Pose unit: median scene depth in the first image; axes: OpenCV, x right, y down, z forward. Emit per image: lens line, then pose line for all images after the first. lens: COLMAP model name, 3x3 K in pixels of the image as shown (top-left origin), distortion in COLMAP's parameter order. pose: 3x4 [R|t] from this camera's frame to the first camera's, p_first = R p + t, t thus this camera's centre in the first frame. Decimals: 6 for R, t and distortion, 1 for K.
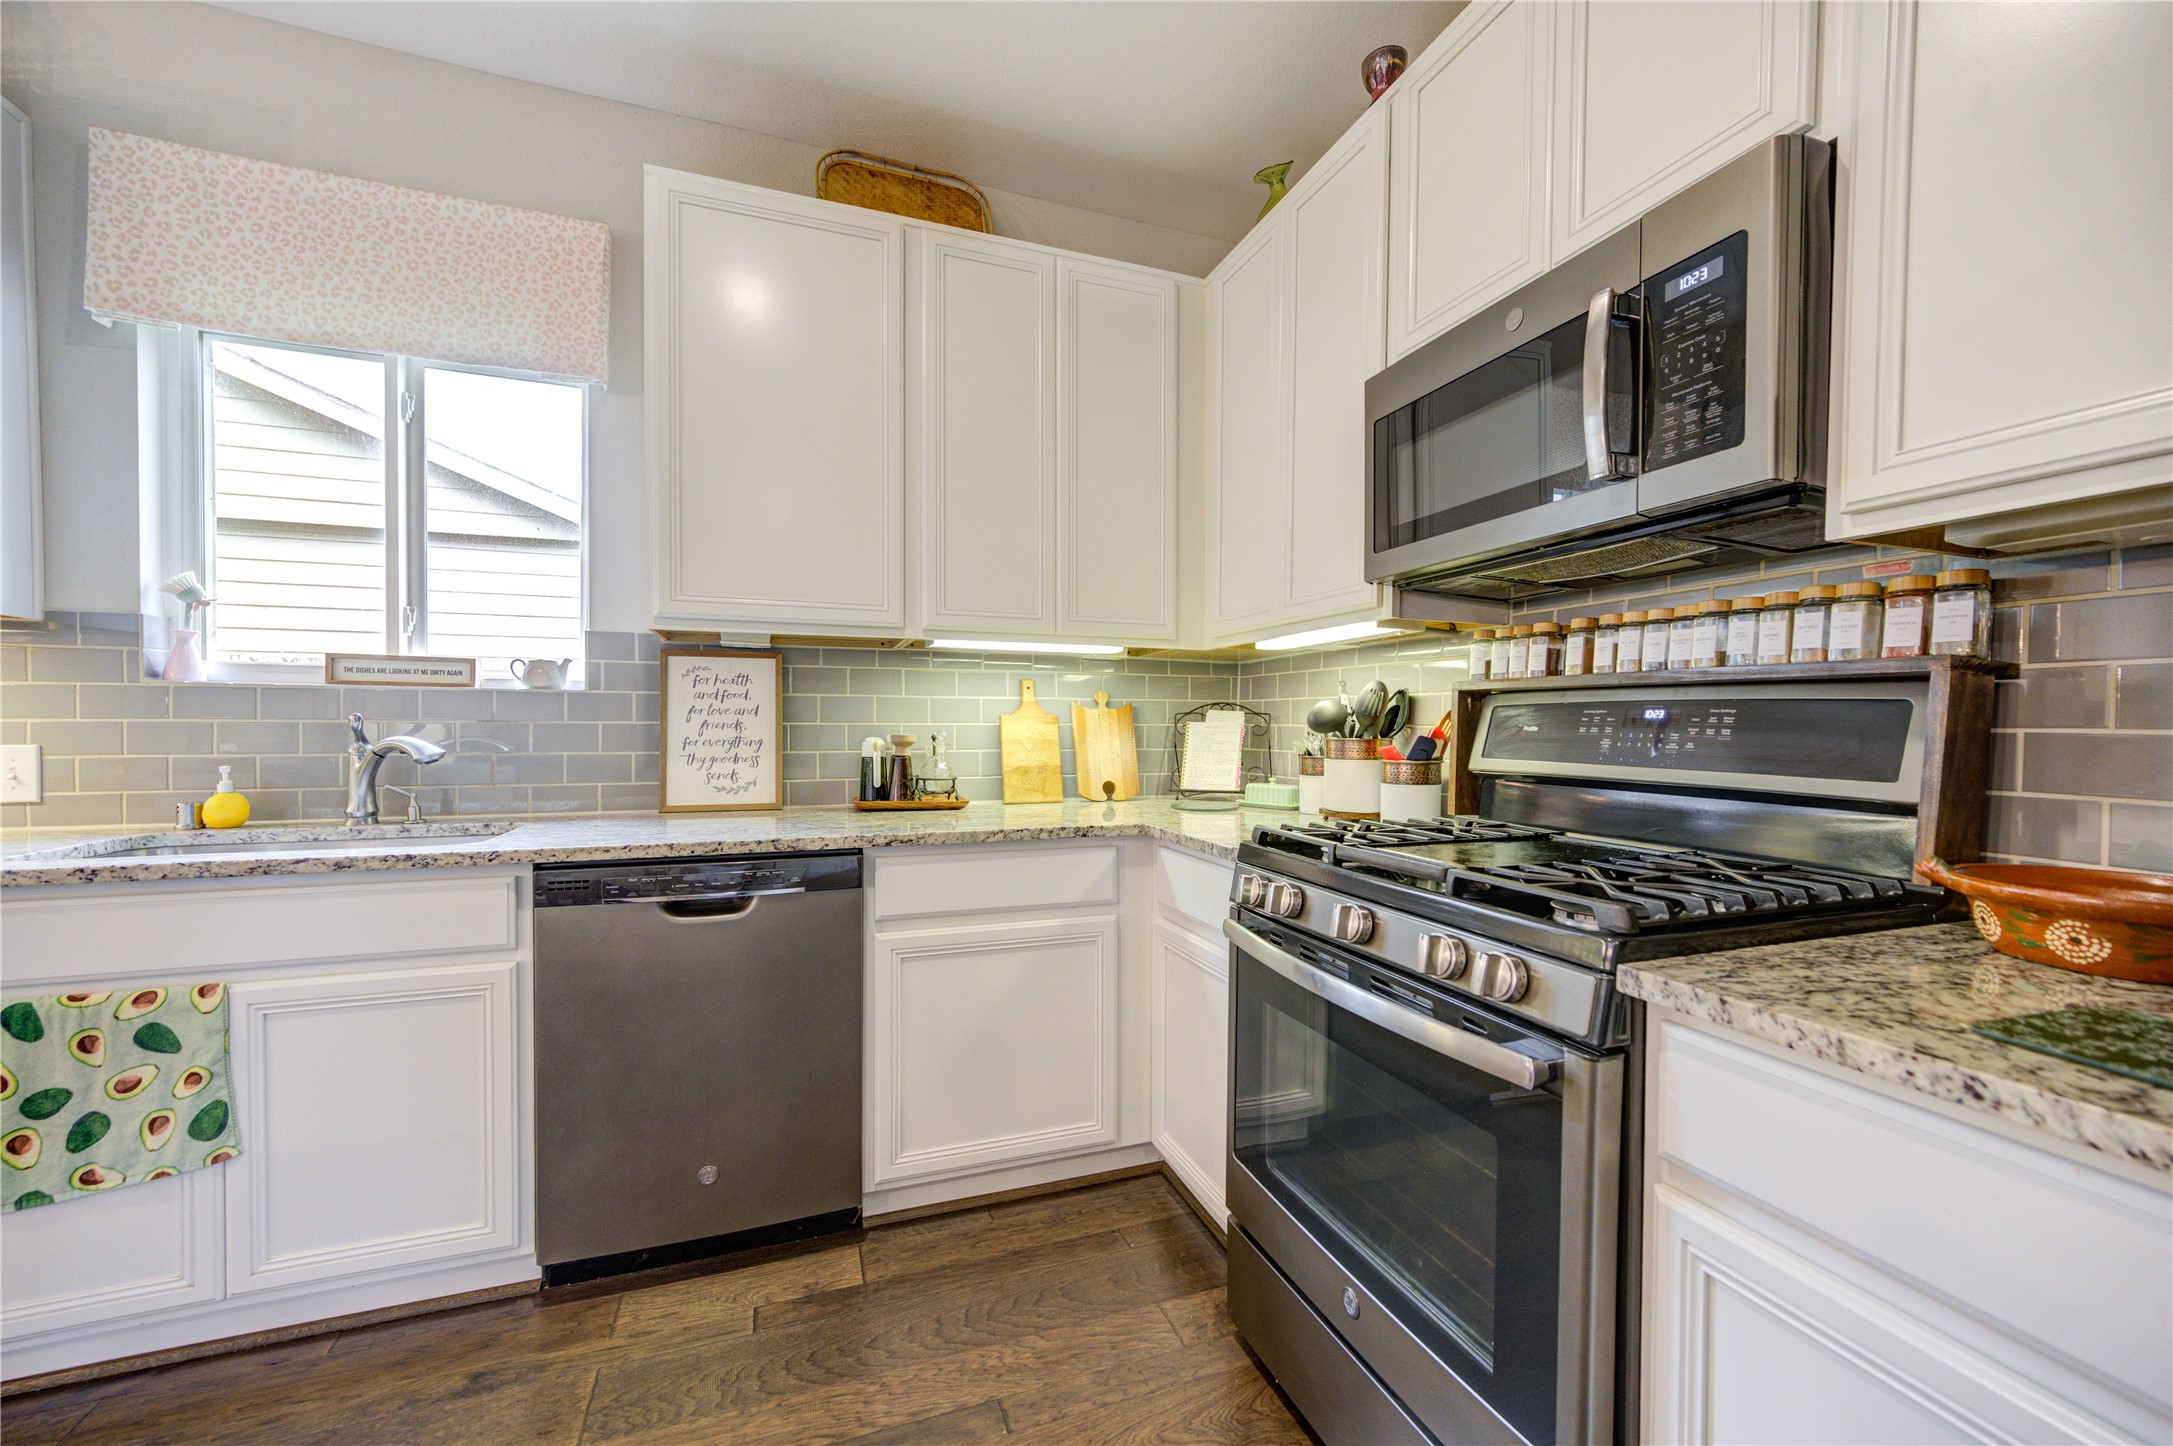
lens RADIAL K [[852.7, 0, 1088.4], [0, 852.7, 736.1], [0, 0, 1]] dist [0.005830, -0.001212]
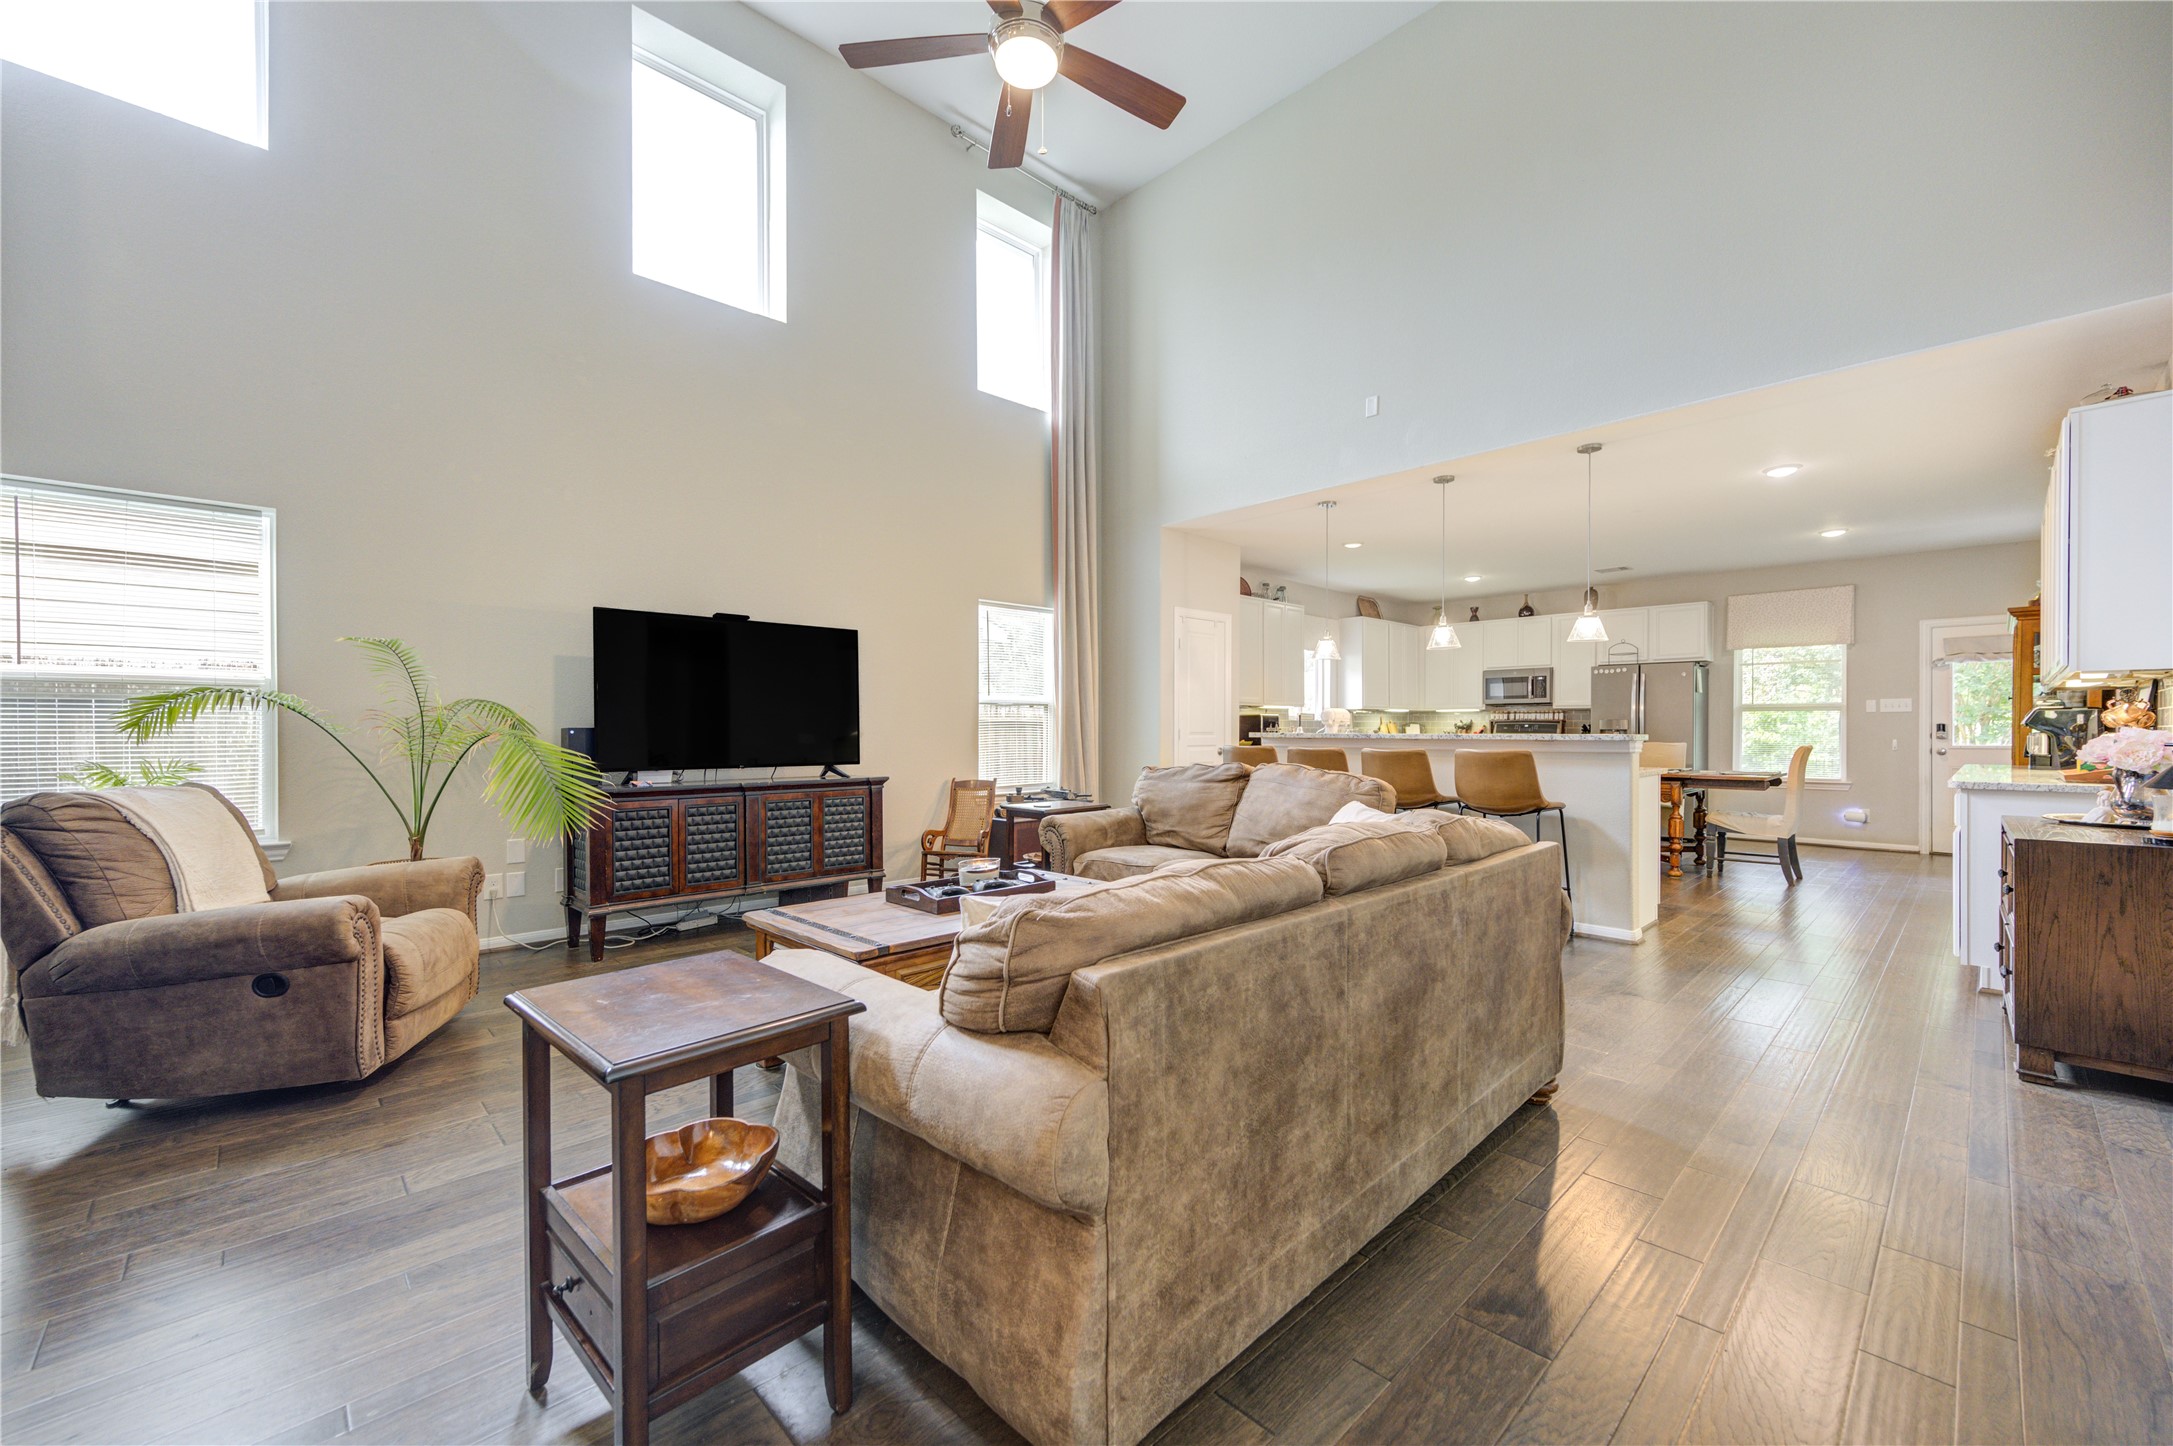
lens RADIAL K [[870.8, 0, 1101.7], [0, 870.8, 732.6], [0, 0, 1]] dist [0.007084, -0.000239]
pose [[0.913699, -0.007229, 0.406328, -3.922087], [0.011513, 0.999901, -0.008101, 0.035094], [-0.406229, 0.012080, 0.913691, -2.985526]]
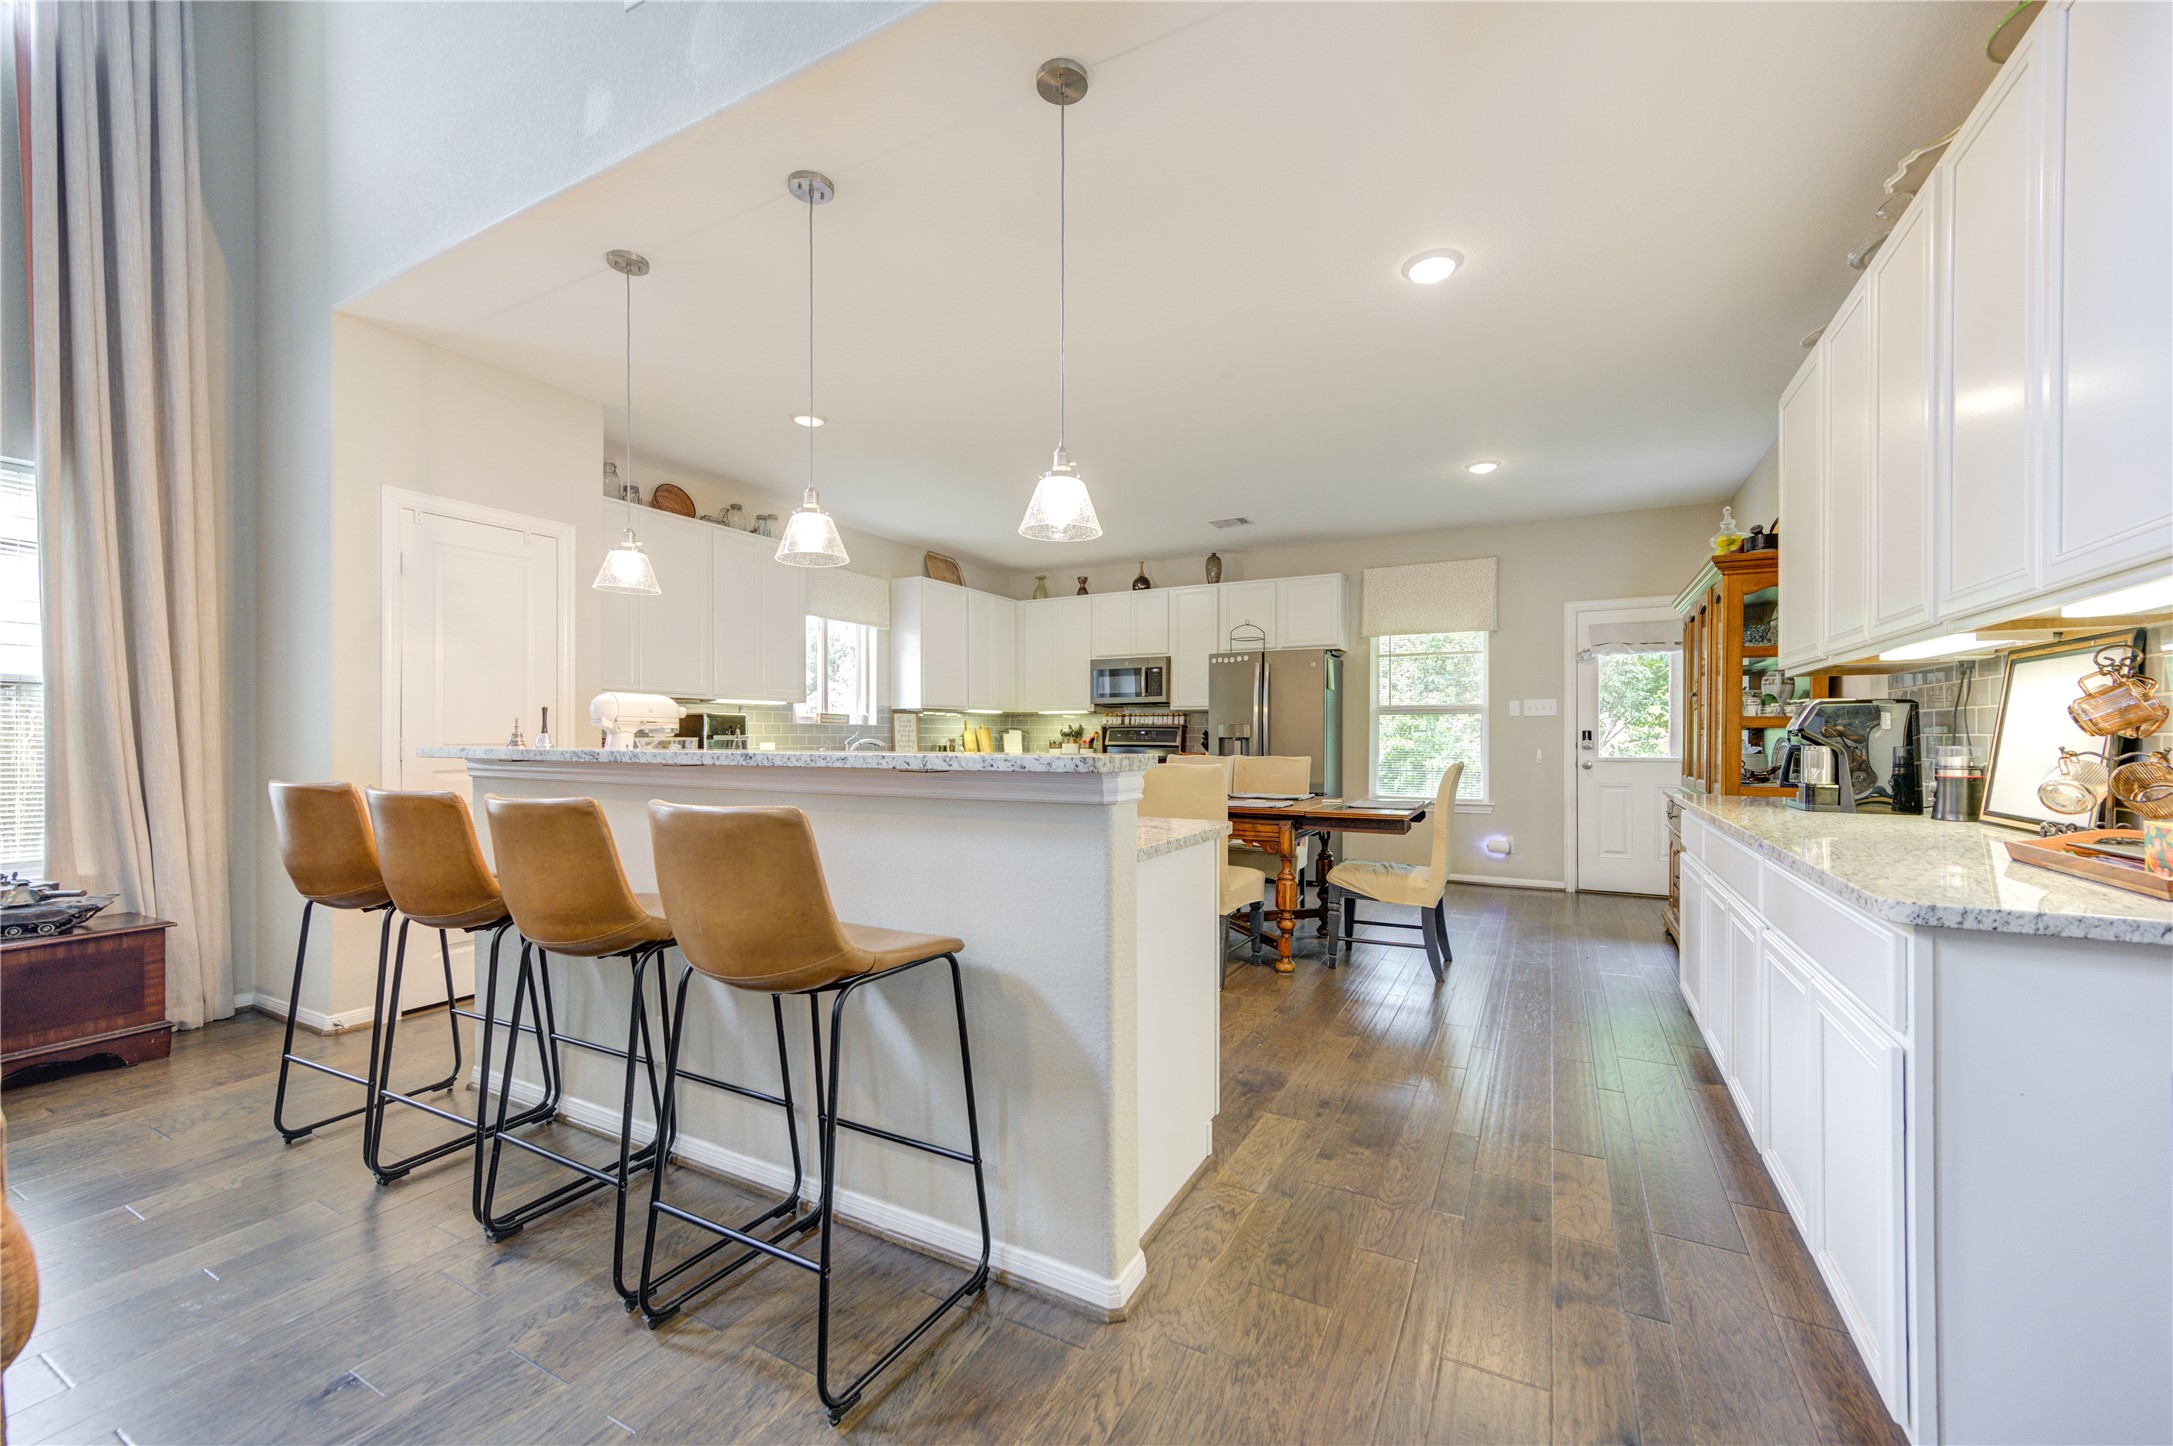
lens RADIAL K [[852.7, 0, 1093.2], [0, 852.7, 735.4], [0, 0, 1]] dist [0.005830, -0.001212]
pose [[0.750442, -0.004970, 0.660918, -2.274291], [0.014010, 0.999867, -0.008389, 0.025486], [-0.660788, 0.015555, 0.750412, -2.065240]]
